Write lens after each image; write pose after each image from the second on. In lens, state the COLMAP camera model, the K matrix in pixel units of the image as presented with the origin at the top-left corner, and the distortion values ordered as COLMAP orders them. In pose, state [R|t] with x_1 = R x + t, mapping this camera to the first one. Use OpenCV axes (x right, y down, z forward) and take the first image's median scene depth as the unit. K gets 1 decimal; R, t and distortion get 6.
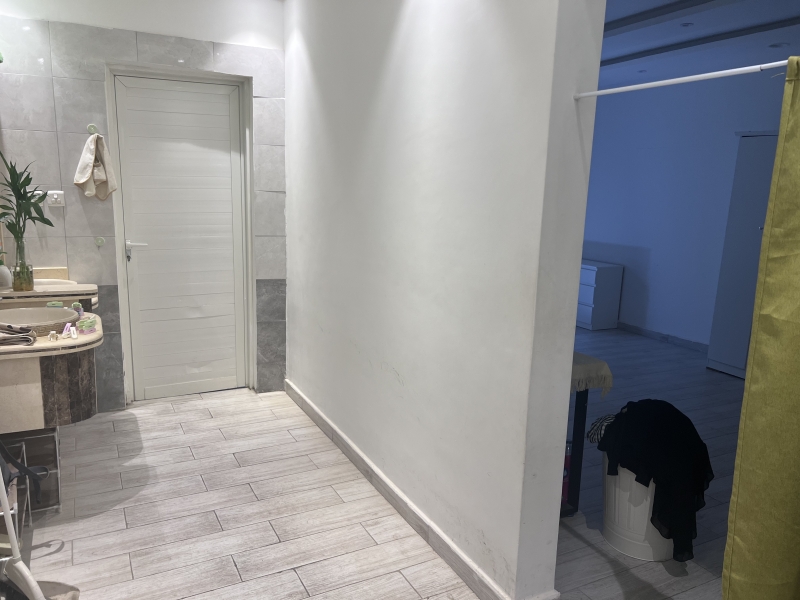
lens RADIAL K [[606.2, 0, 398.7], [0, 606.2, 303.5], [0, 0, 1]] dist [0.060948, -0.064029]
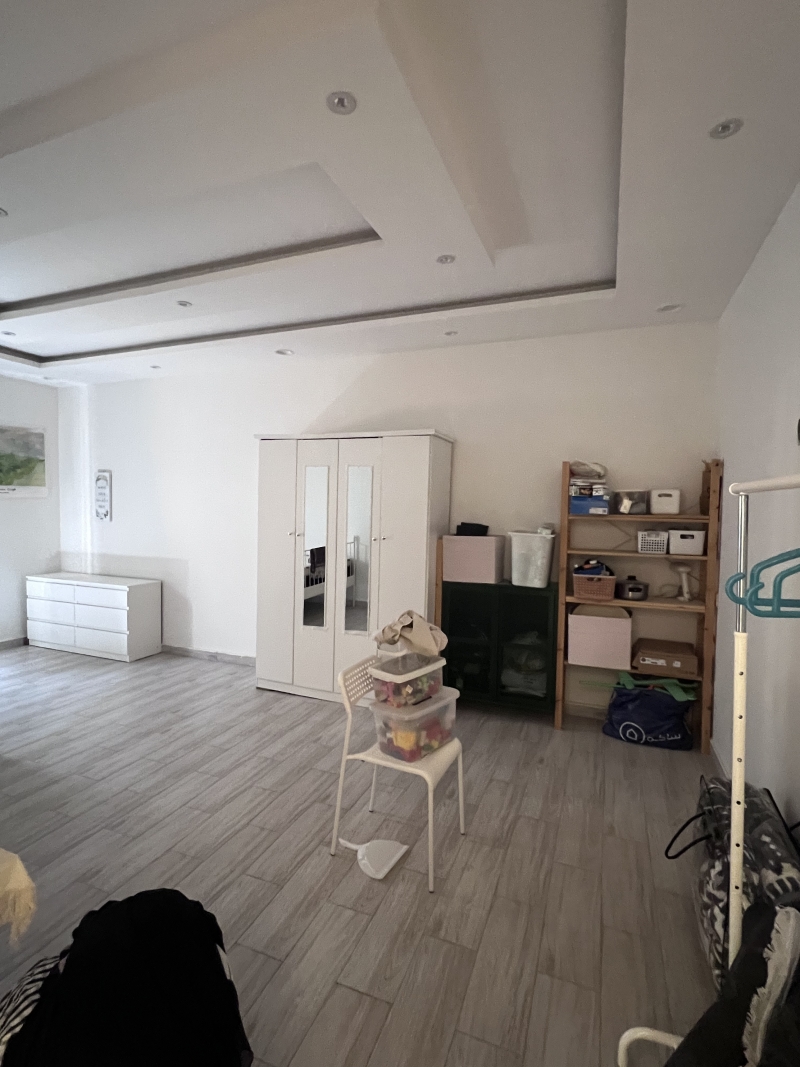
lens RADIAL K [[533.9, 0, 395.8], [0, 533.9, 531.4], [0, 0, 1]] dist [-0.002166, 0.001175]
pose [[0.752353, -0.051519, 0.656743, 0.279059], [0.131464, 0.988626, -0.073049, -0.072632], [-0.645509, 0.141296, 0.750568, 0.448140]]
